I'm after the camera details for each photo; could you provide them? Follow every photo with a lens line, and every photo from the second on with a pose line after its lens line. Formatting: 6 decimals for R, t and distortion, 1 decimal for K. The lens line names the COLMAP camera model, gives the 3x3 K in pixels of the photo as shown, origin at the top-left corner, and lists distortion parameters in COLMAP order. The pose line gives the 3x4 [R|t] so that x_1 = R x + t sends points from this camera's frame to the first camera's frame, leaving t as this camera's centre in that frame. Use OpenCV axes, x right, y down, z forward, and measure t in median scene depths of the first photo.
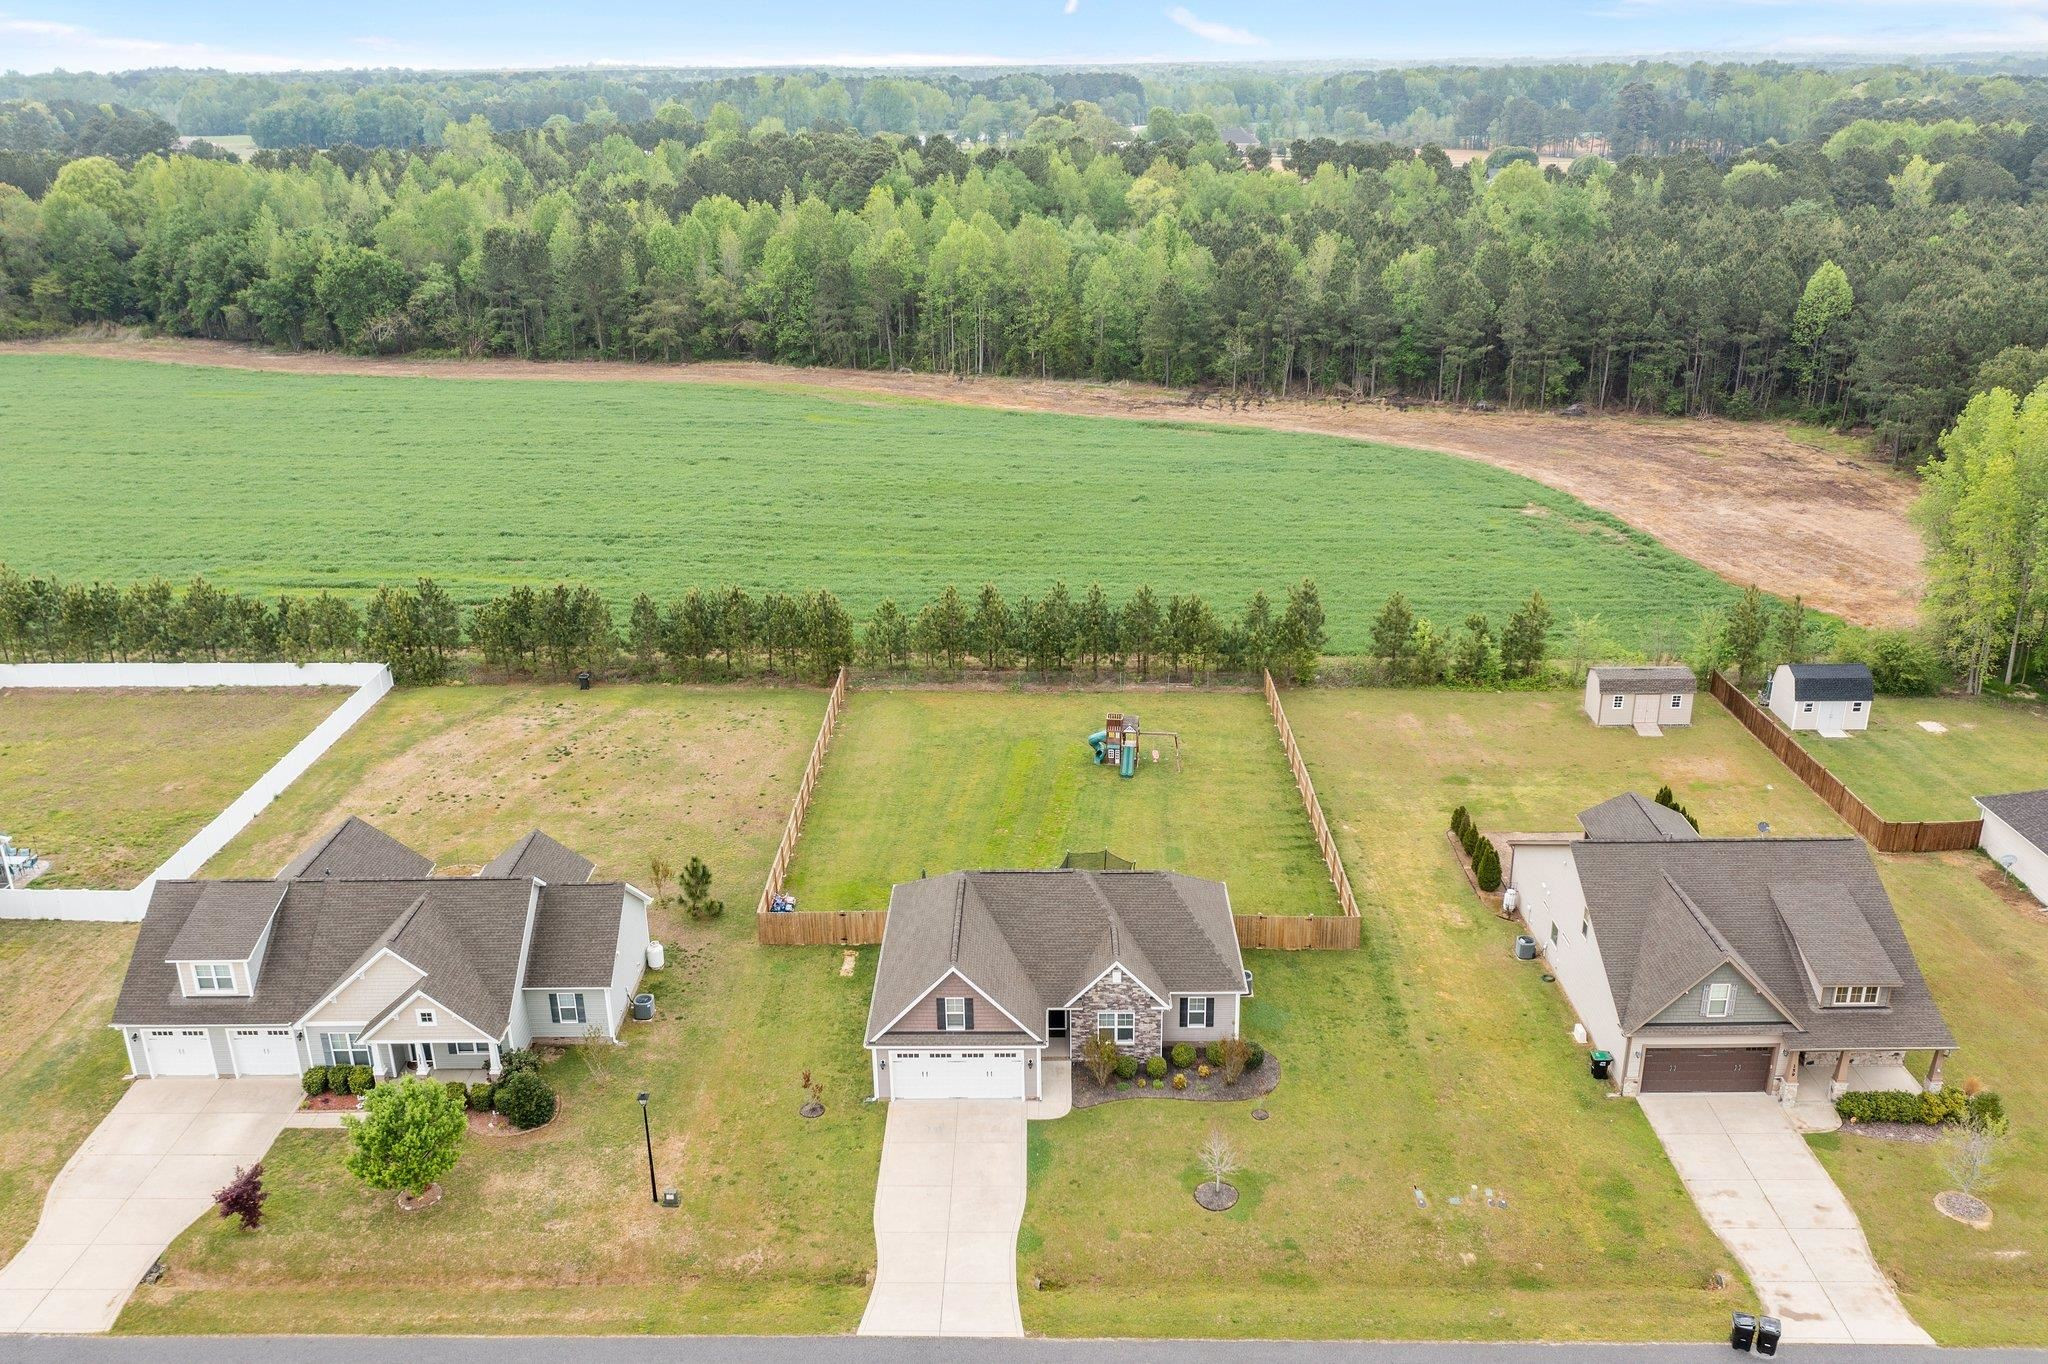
lens RADIAL K [[1629.6, 0, 1024.0], [0, 1629.6, 682.0], [0, 0, 1]] dist [0.001444, 0.002155]
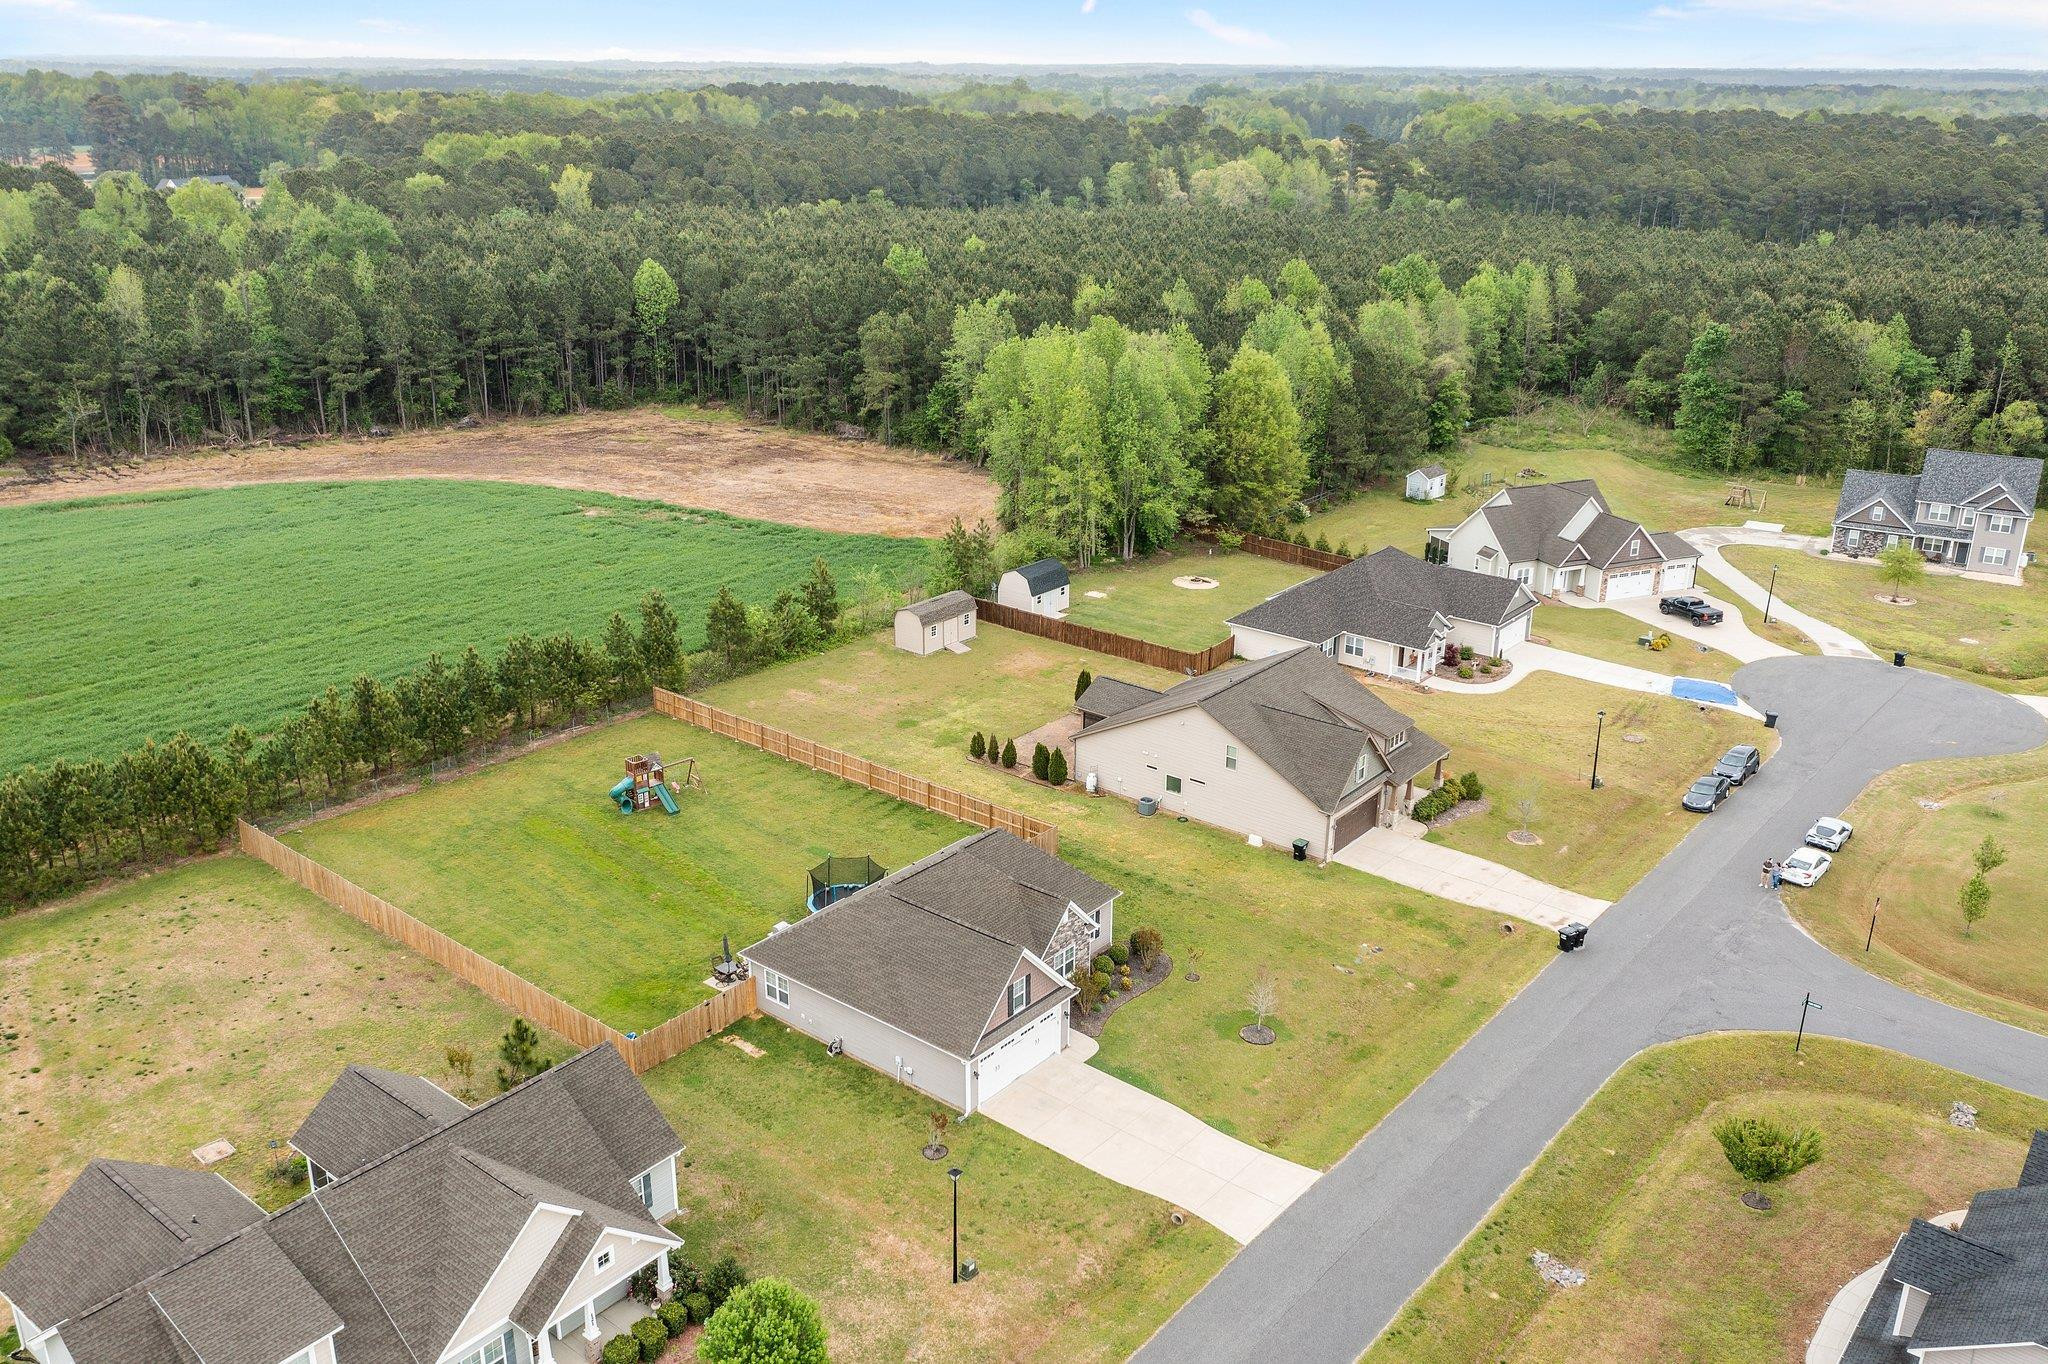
lens RADIAL K [[1671.0, 0, 1024.0], [0, 1671.0, 682.0], [0, 0, 1]] dist [0.002856, 0.003137]
pose [[0.619808, -0.252353, 0.743072, -0.530272], [0.263501, 0.958836, 0.105837, -0.067275], [-0.739192, 0.130202, 0.660789, 0.183787]]
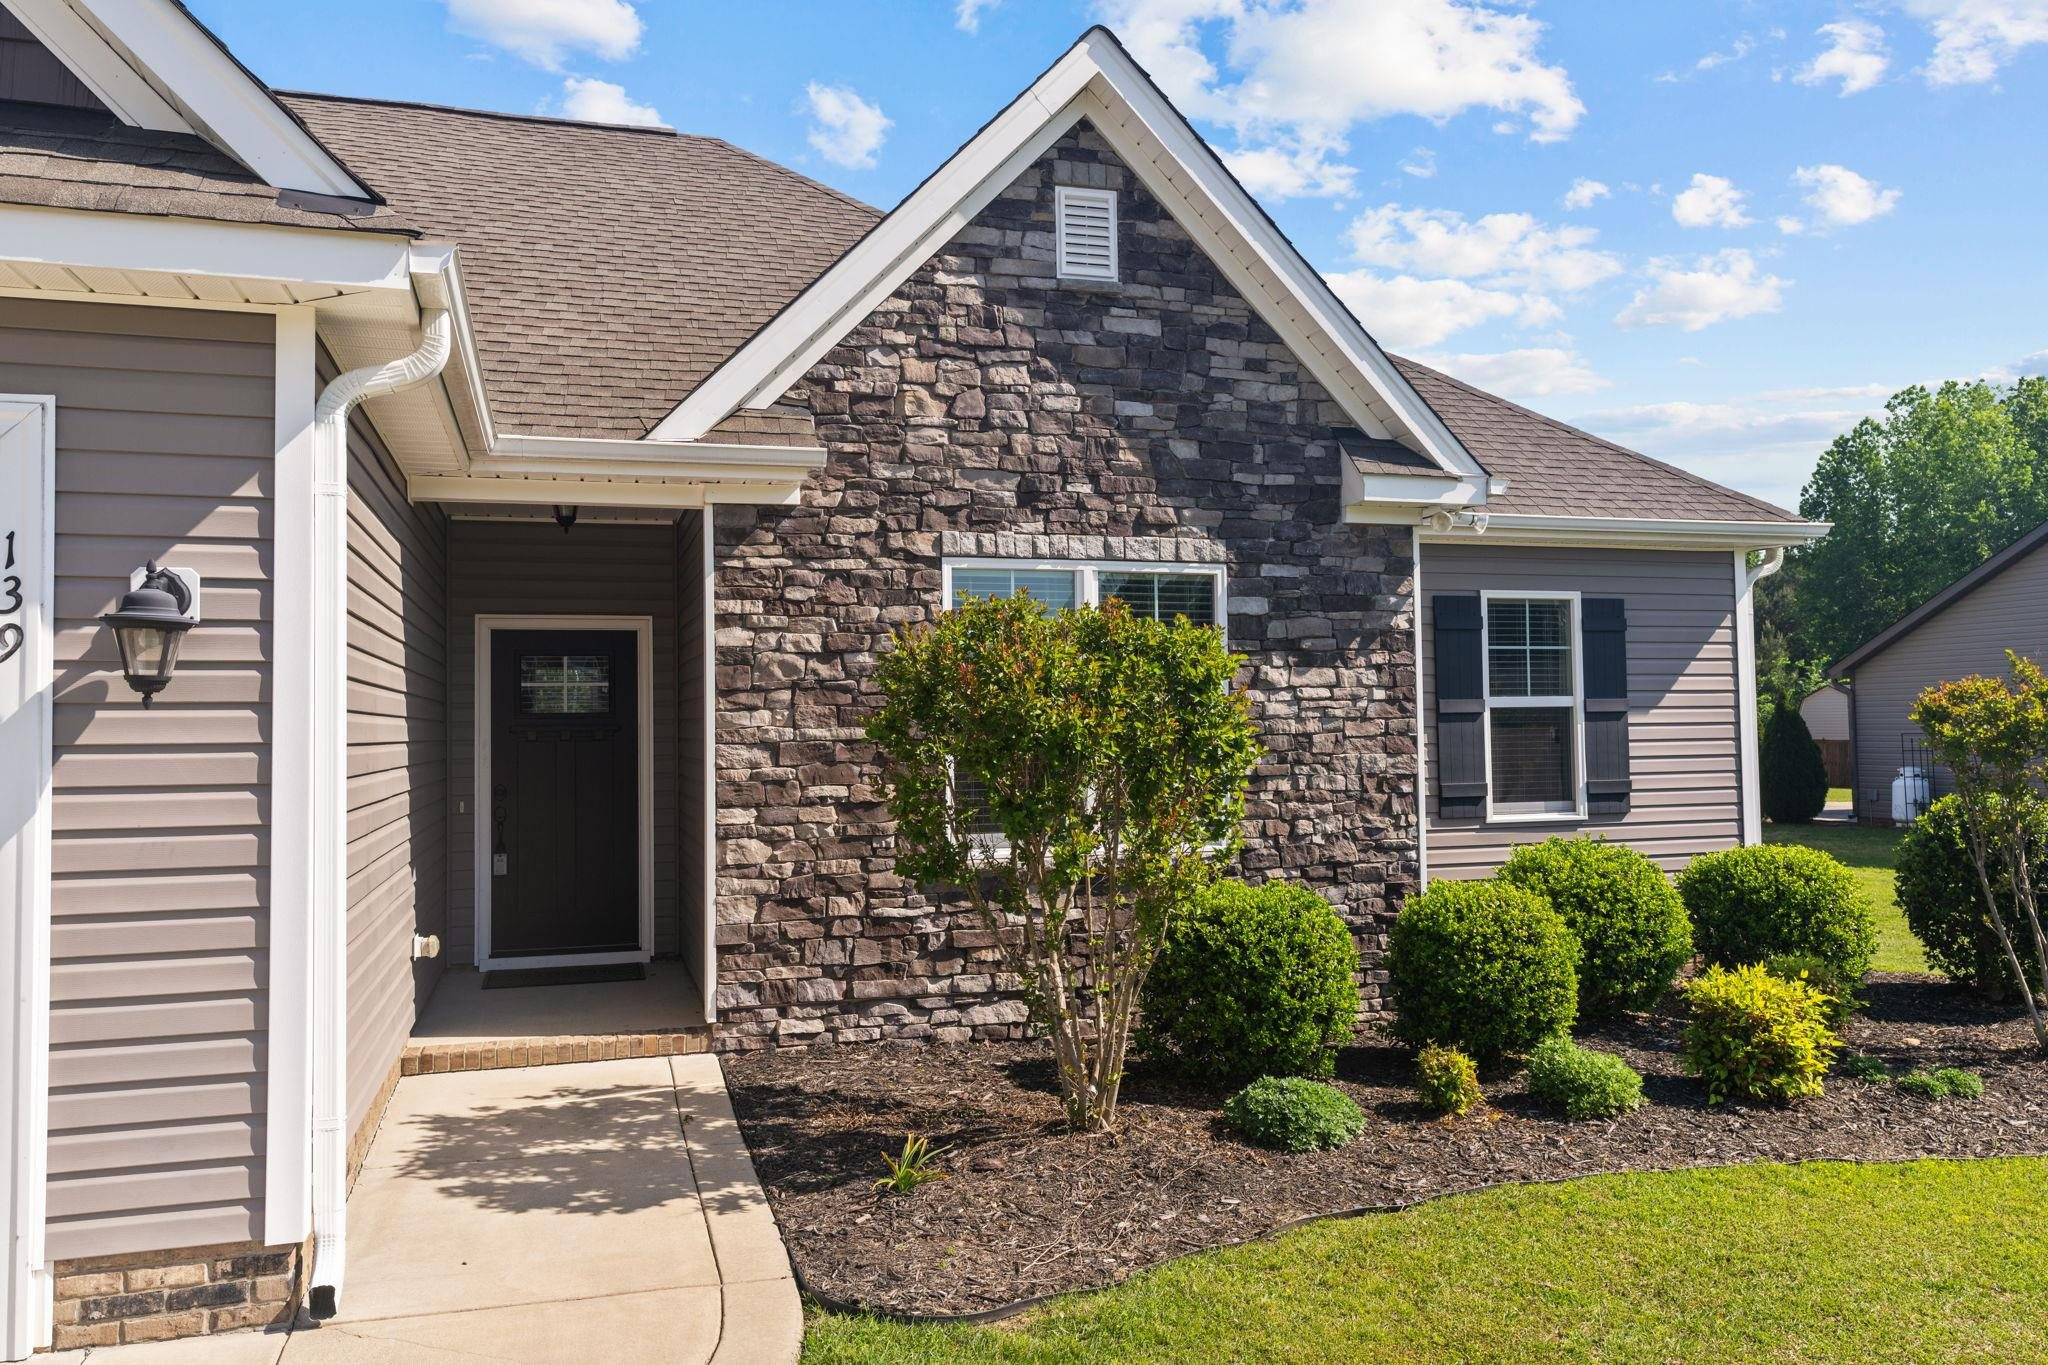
lens RADIAL K [[1477.5, 0, 1024.0], [0, 1477.5, 682.5], [0, 0, 1]] dist [-0.007345, -0.002344]
pose [[0.956353, 0.012233, 0.291957, 0.013820], [0.102027, 0.922265, -0.372851, 0.179907], [-0.273822, 0.386365, 0.880763, 0.645600]]
